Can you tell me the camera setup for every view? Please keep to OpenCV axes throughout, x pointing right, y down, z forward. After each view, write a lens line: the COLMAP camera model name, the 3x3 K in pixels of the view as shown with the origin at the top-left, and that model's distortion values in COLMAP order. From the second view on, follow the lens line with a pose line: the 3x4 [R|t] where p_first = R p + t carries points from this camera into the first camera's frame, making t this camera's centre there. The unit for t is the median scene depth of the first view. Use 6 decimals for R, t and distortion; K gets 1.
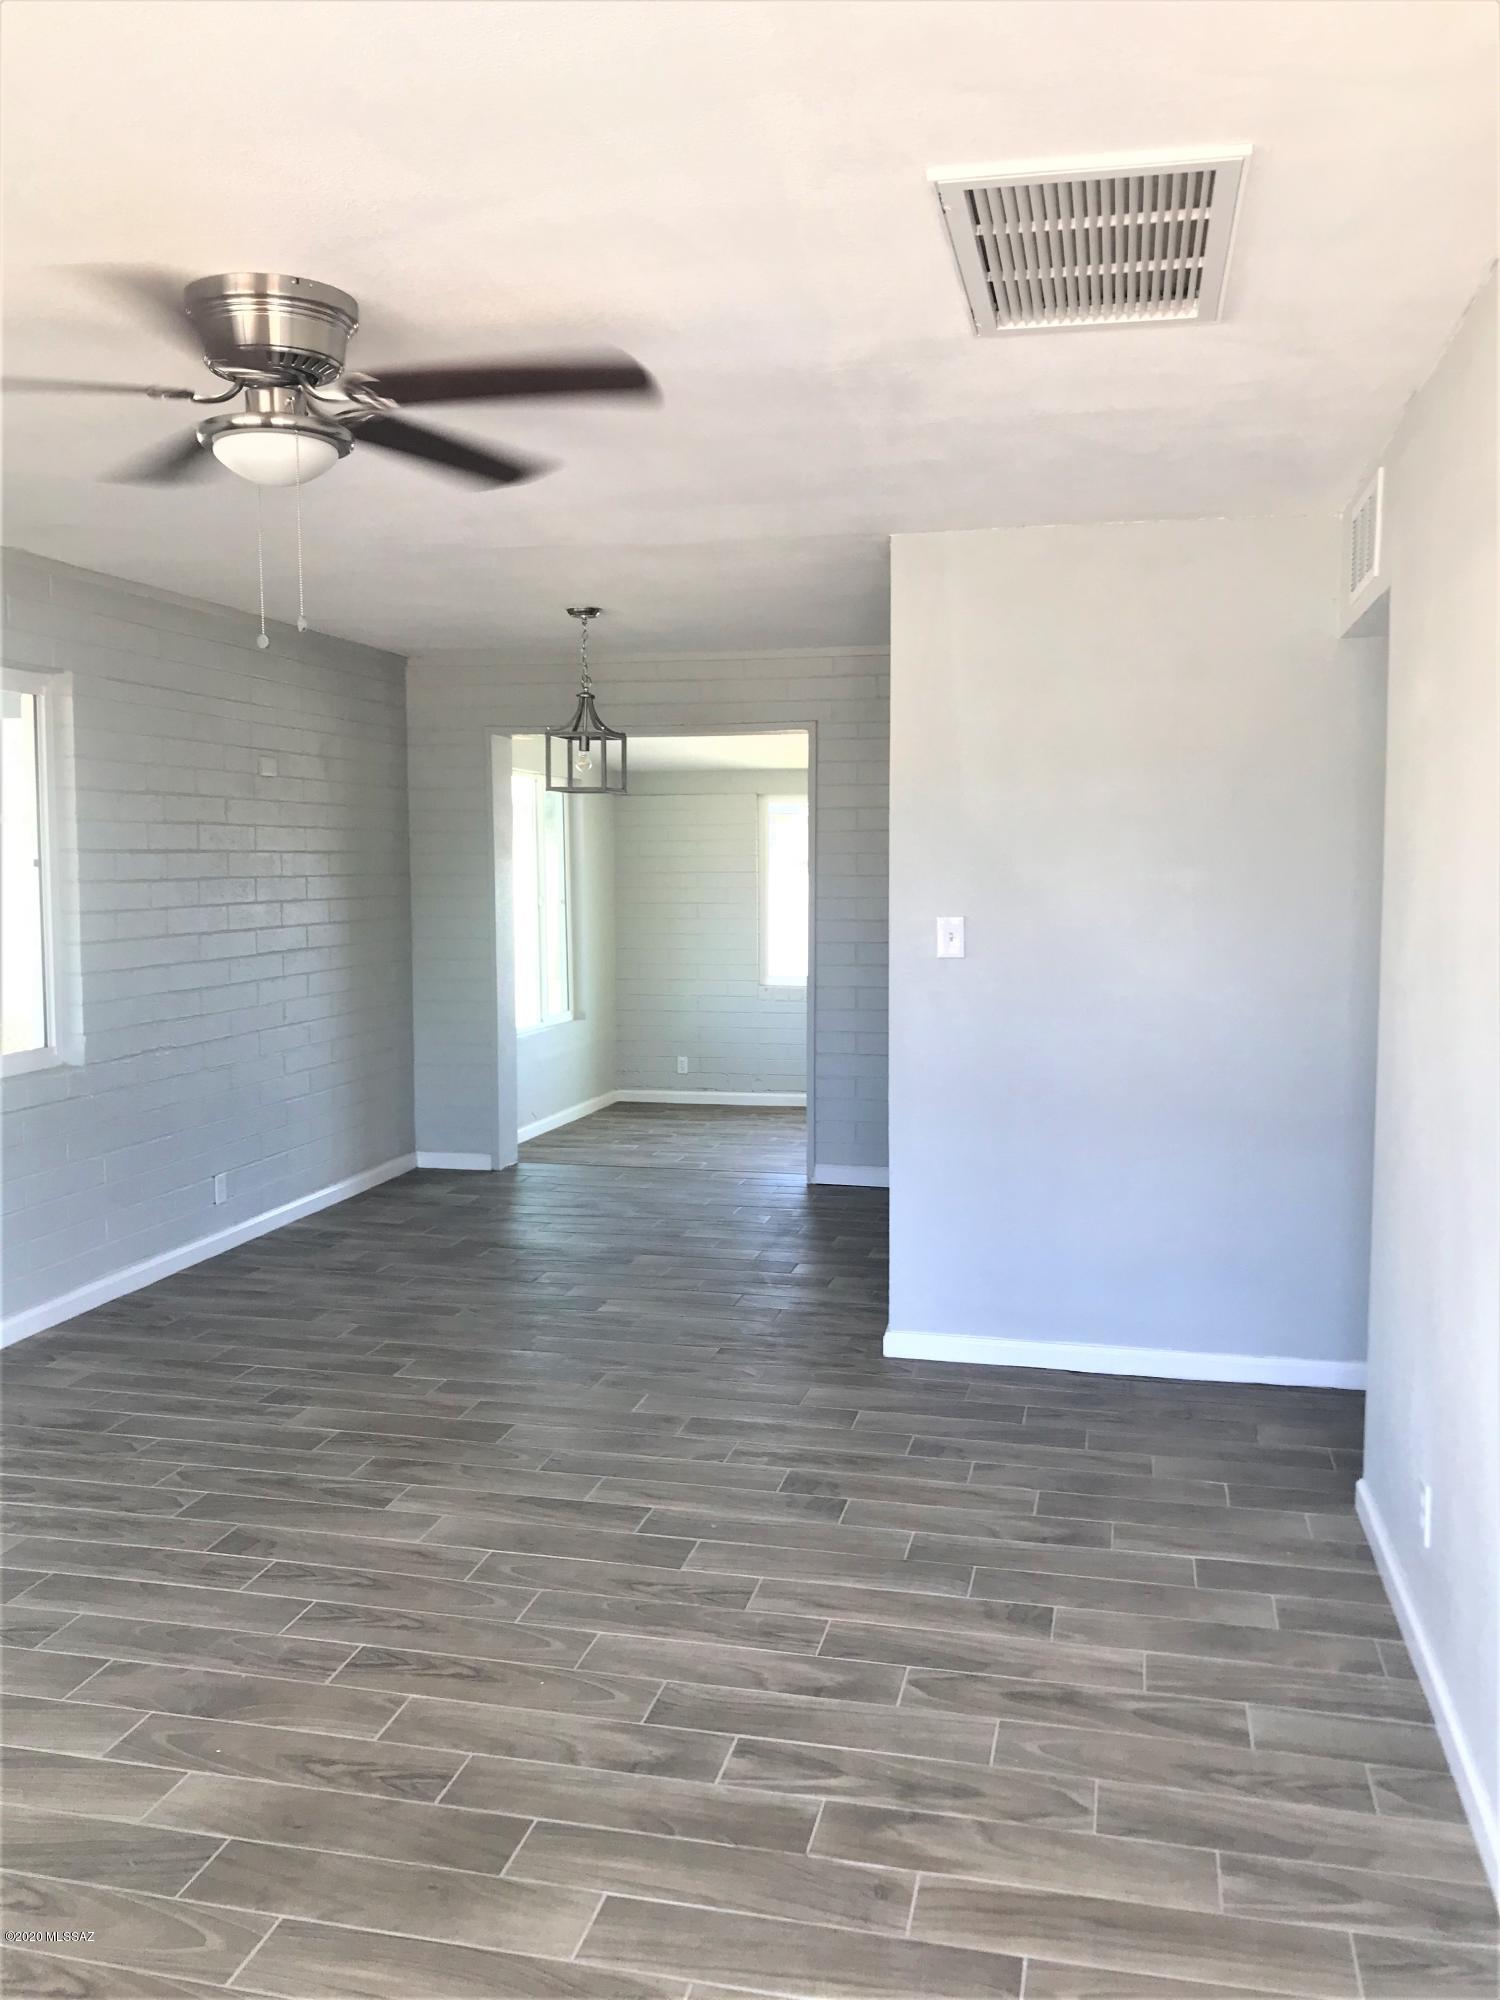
lens RADIAL K [[1644.2, 0, 753.4], [0, 1644.2, 976.5], [0, 0, 1]] dist [0.023371, -0.004744]
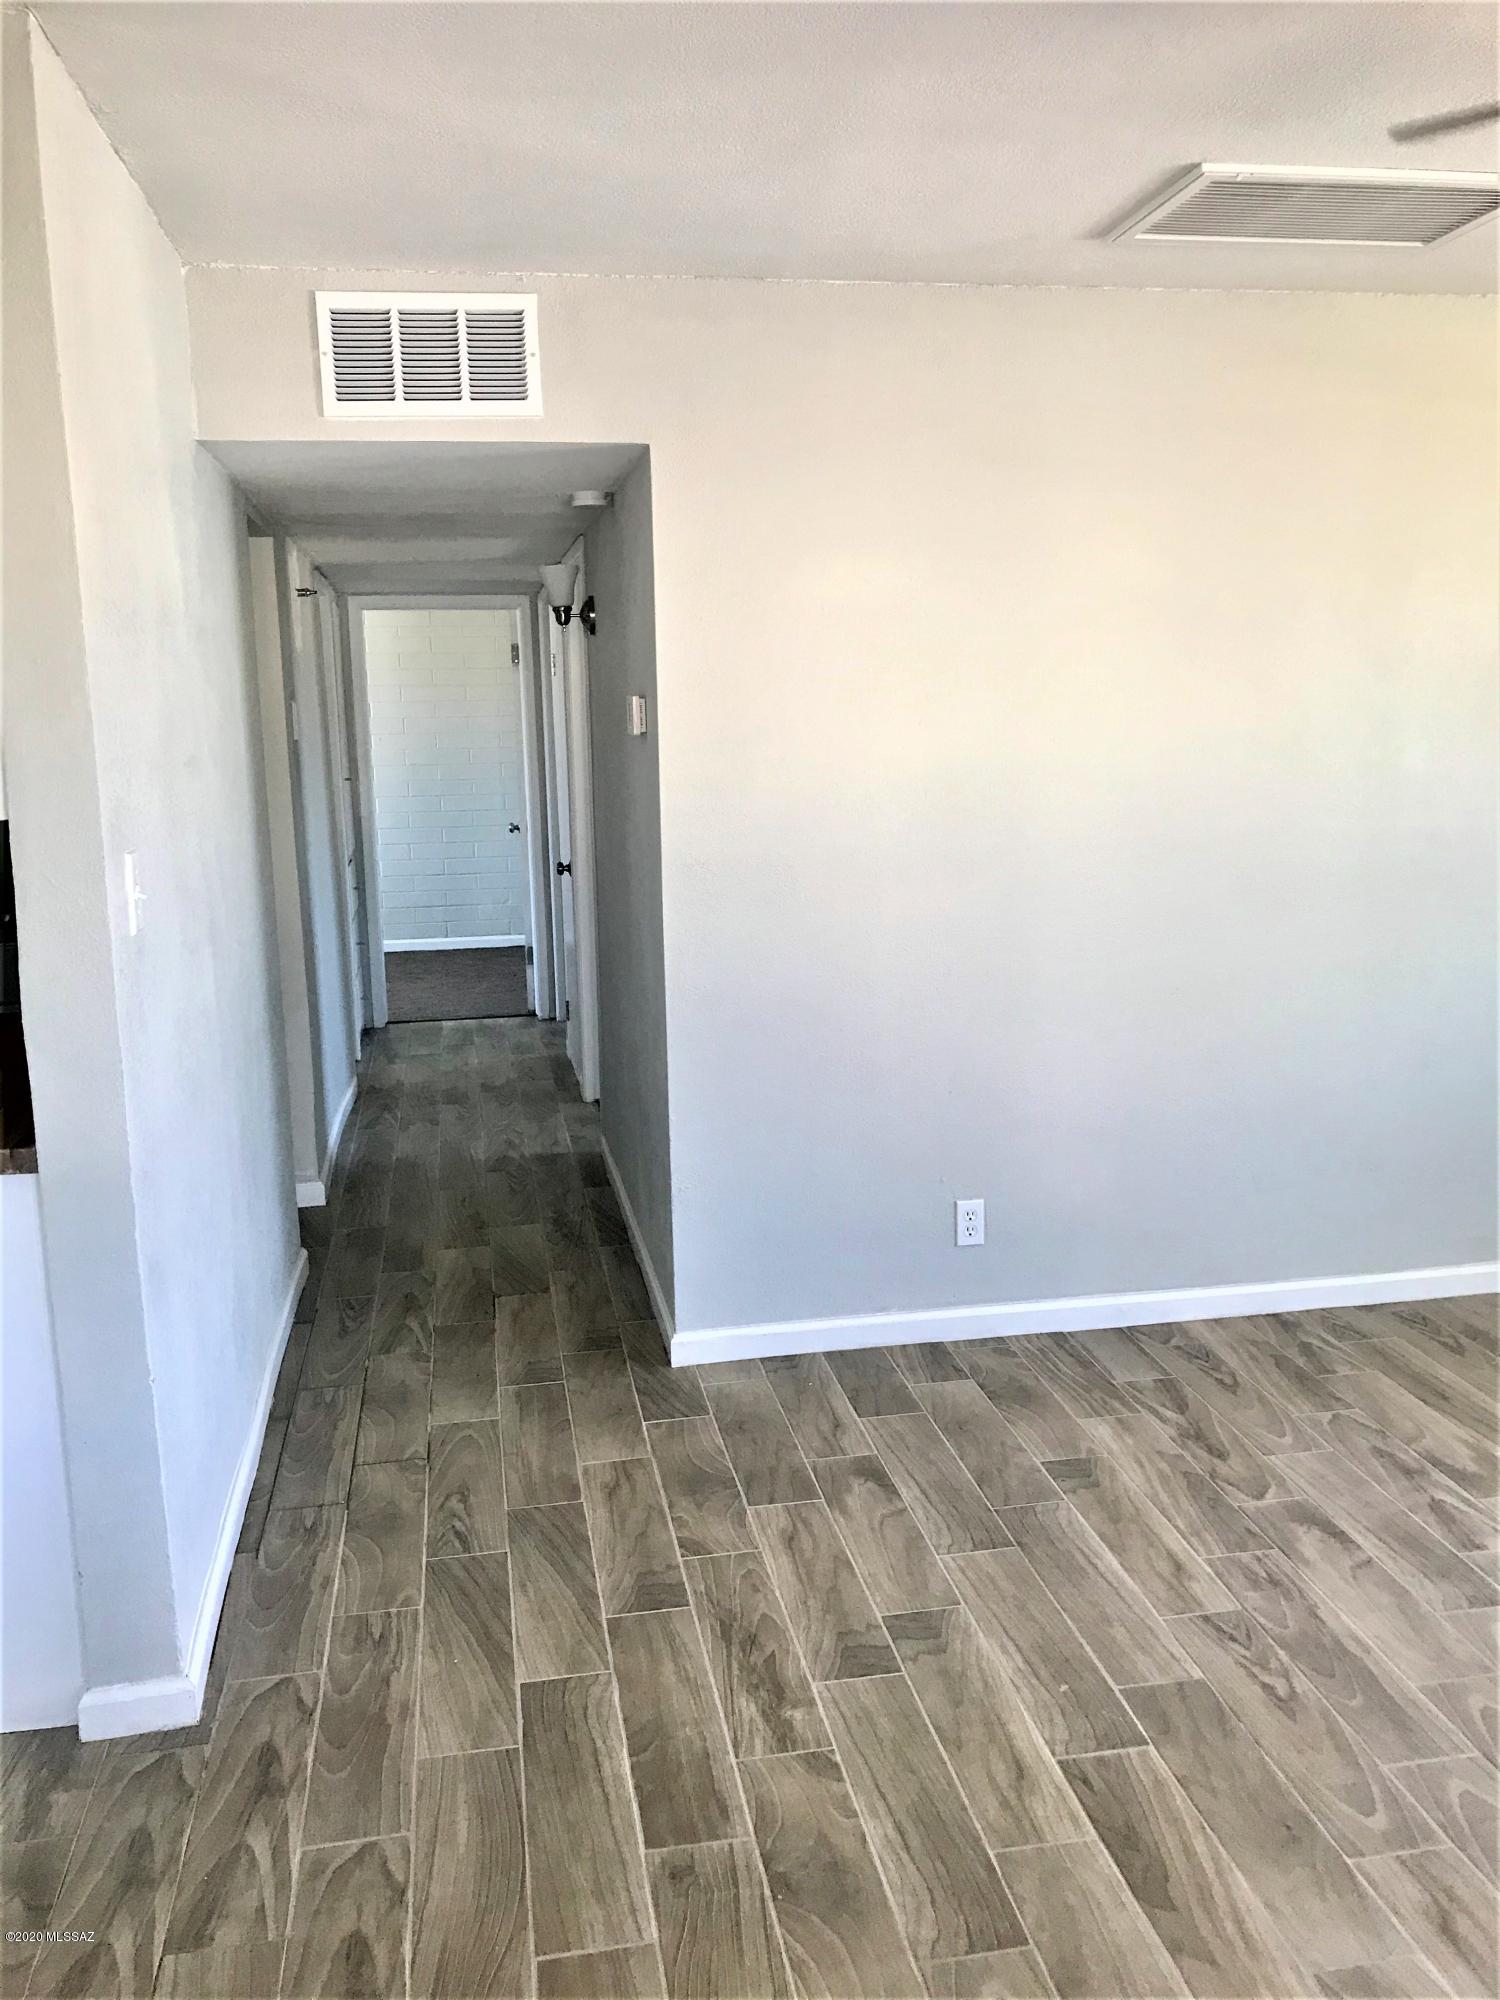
lens RADIAL K [[1644.2, 0, 753.4], [0, 1644.2, 976.5], [0, 0, 1]] dist [0.023371, -0.004744]
pose [[-0.394241, -0.133536, 0.909253, -0.579575], [0.083384, 0.980108, 0.180097, -0.101548], [-0.915216, 0.146818, -0.375264, 1.365048]]
